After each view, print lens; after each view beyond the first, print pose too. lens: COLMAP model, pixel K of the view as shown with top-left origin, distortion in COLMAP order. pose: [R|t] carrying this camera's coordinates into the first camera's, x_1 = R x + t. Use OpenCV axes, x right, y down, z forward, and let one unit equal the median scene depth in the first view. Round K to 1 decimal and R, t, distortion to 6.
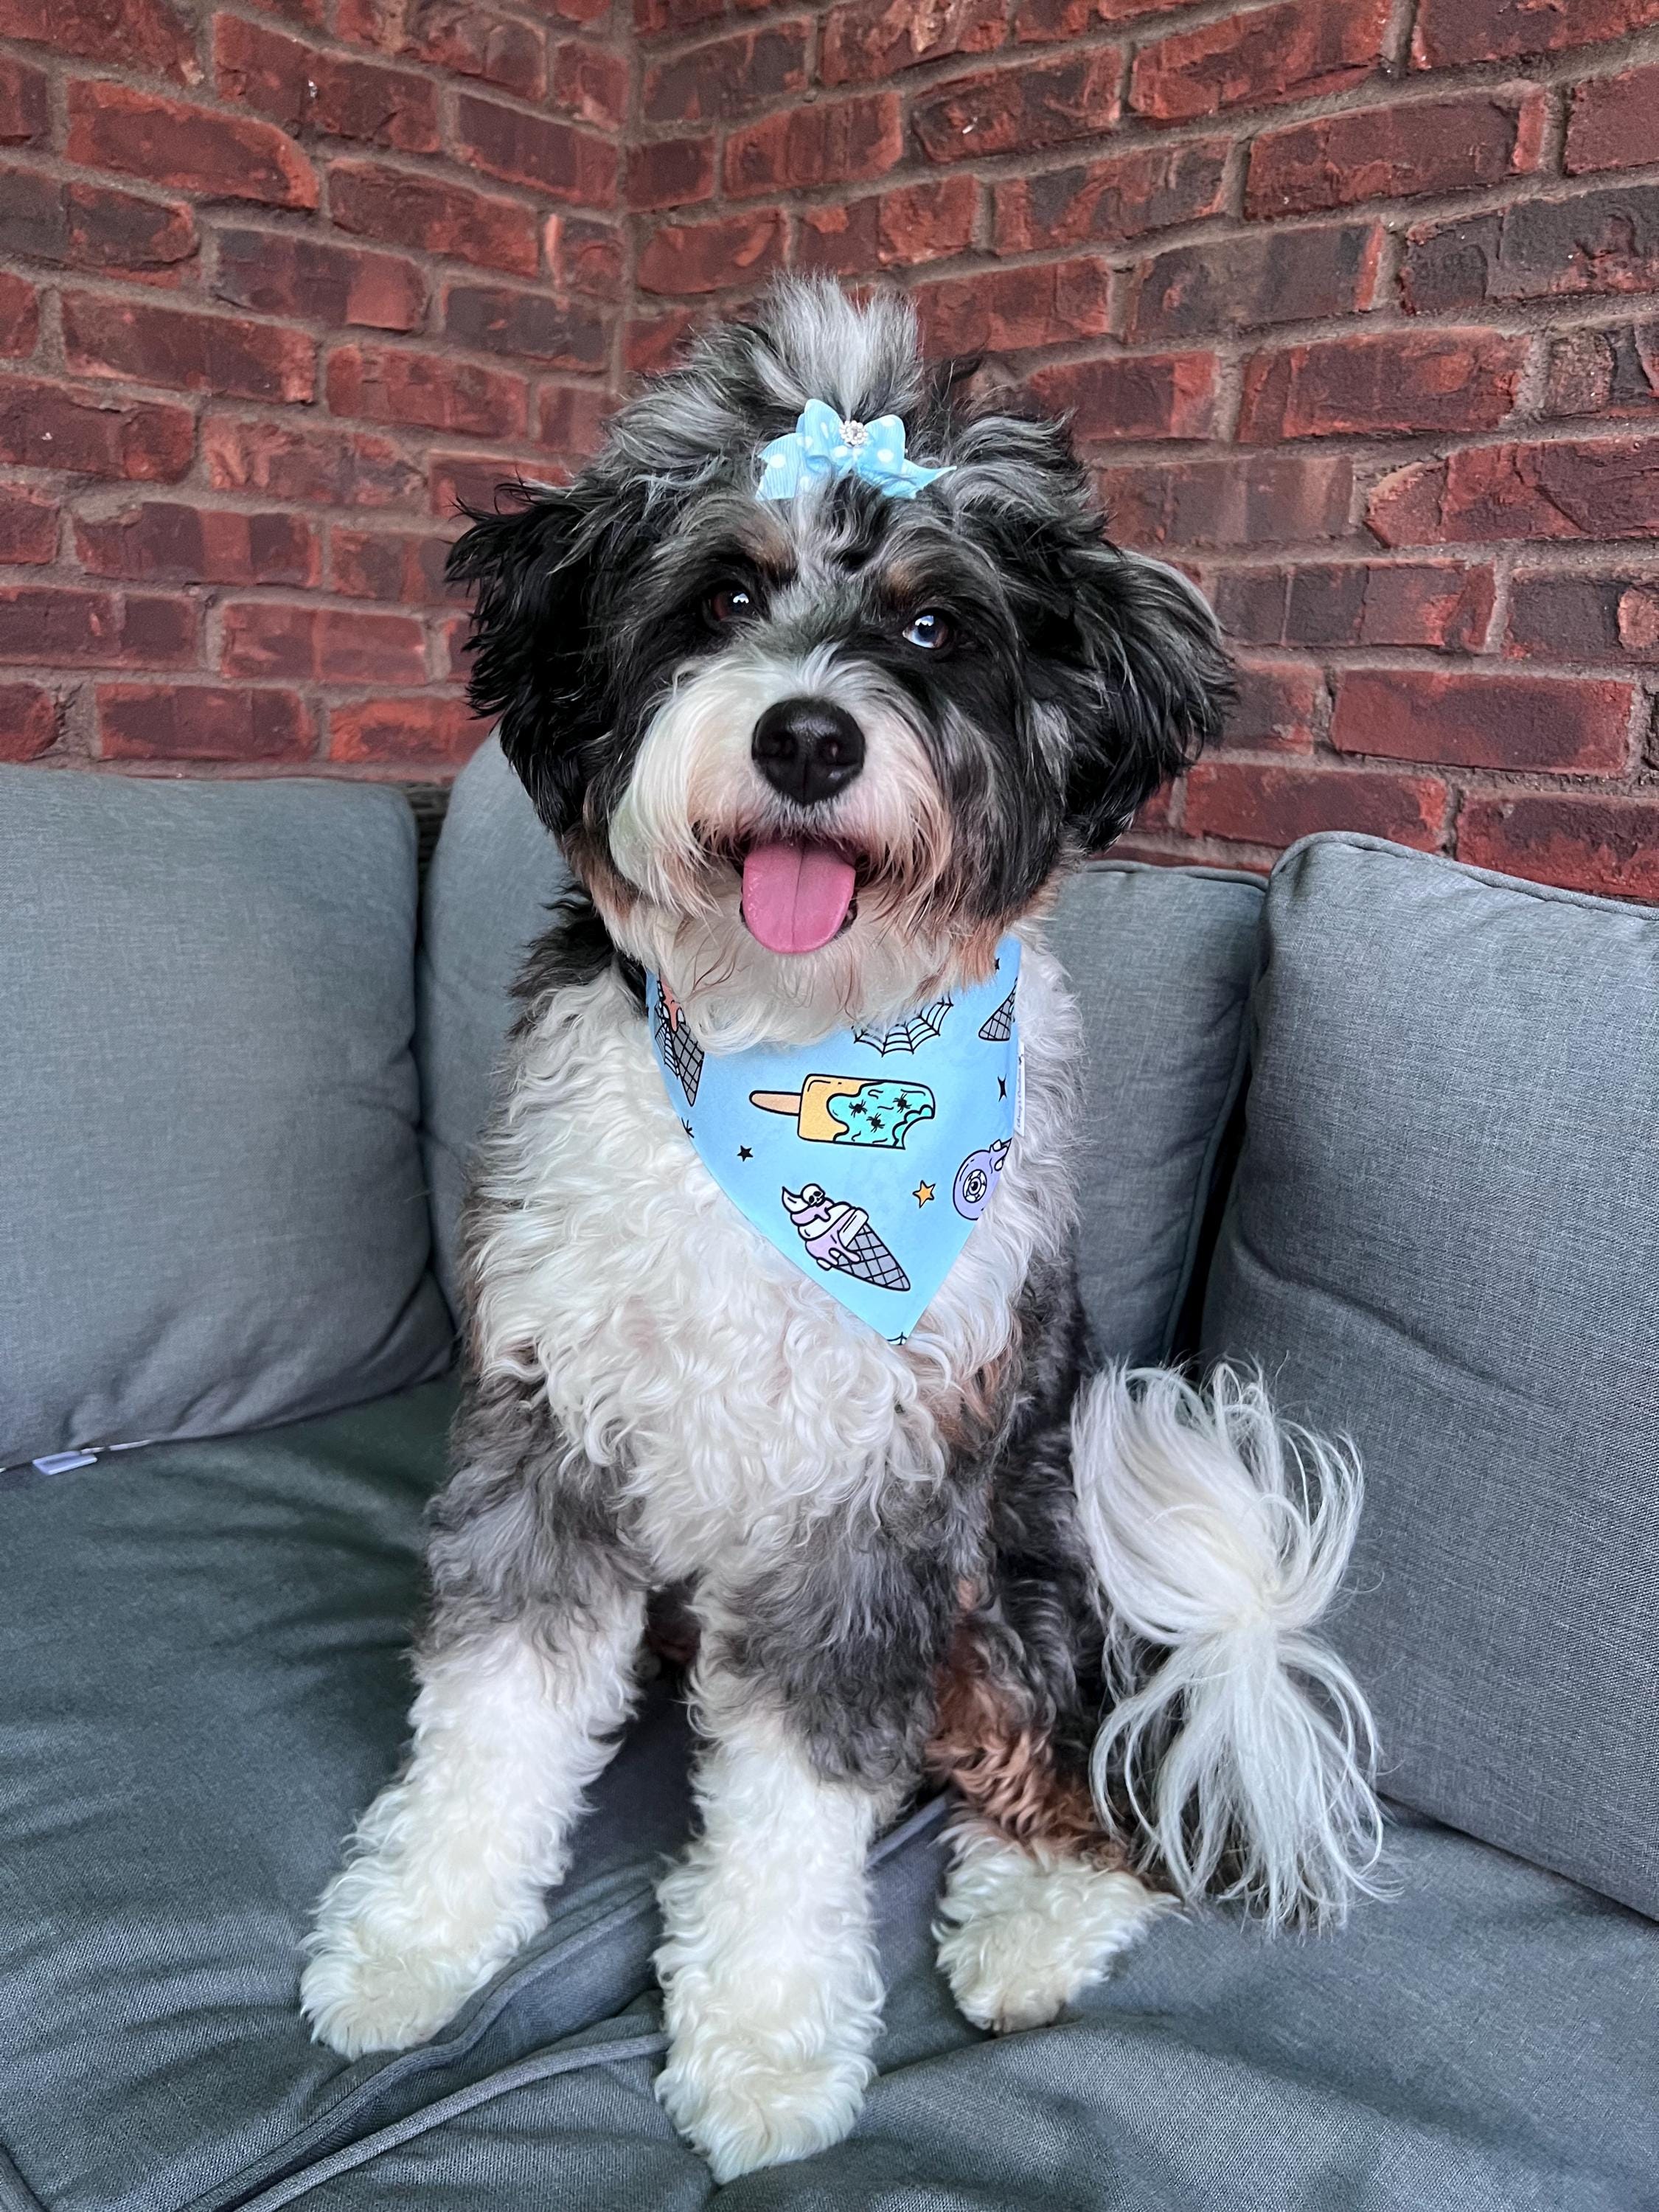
lens RADIAL K [[1643.2, 0, 816.1], [0, 1643.2, 1104.9], [0, 0, 1]] dist [0.007957, -0.009947]
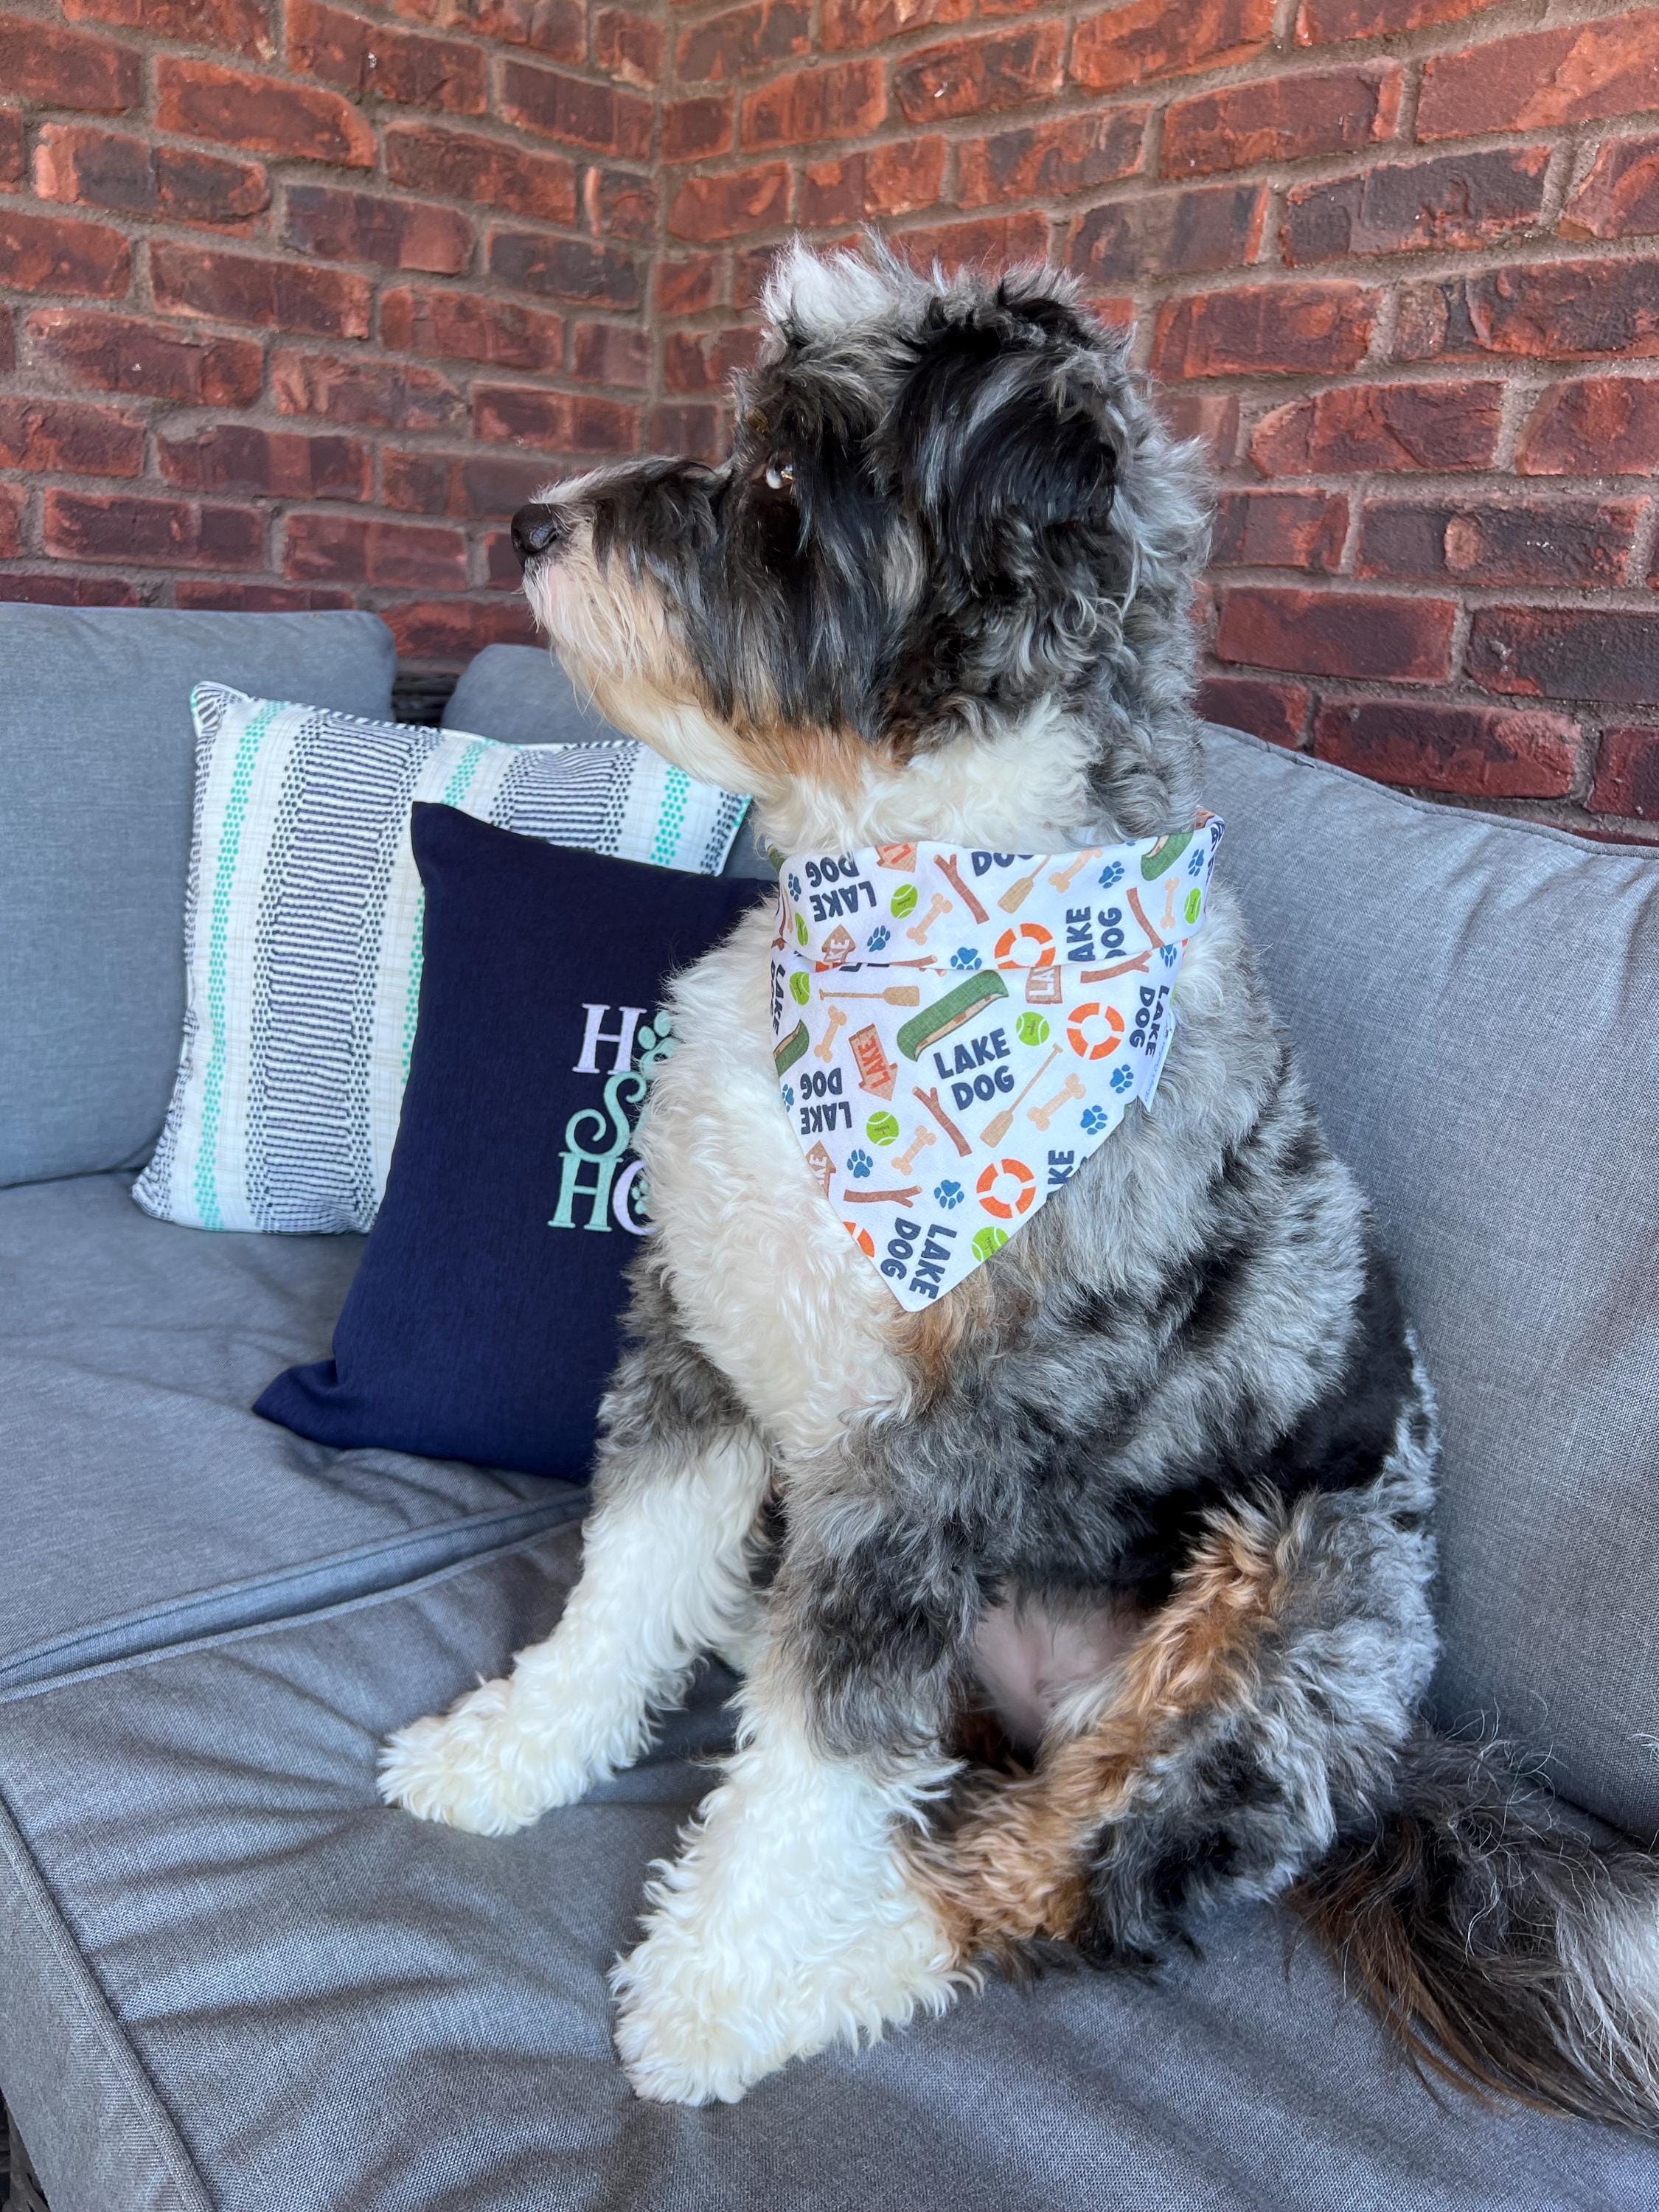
lens RADIAL K [[1671.4, 0, 829.5], [0, 1671.4, 1106.0], [0, 0, 1]] dist [0.006972, -0.005689]
pose [[0.994916, 0.046564, -0.089299, 0.157203], [-0.043525, 0.998415, 0.035679, 0.056441], [0.090819, -0.031611, 0.995366, -0.162608]]
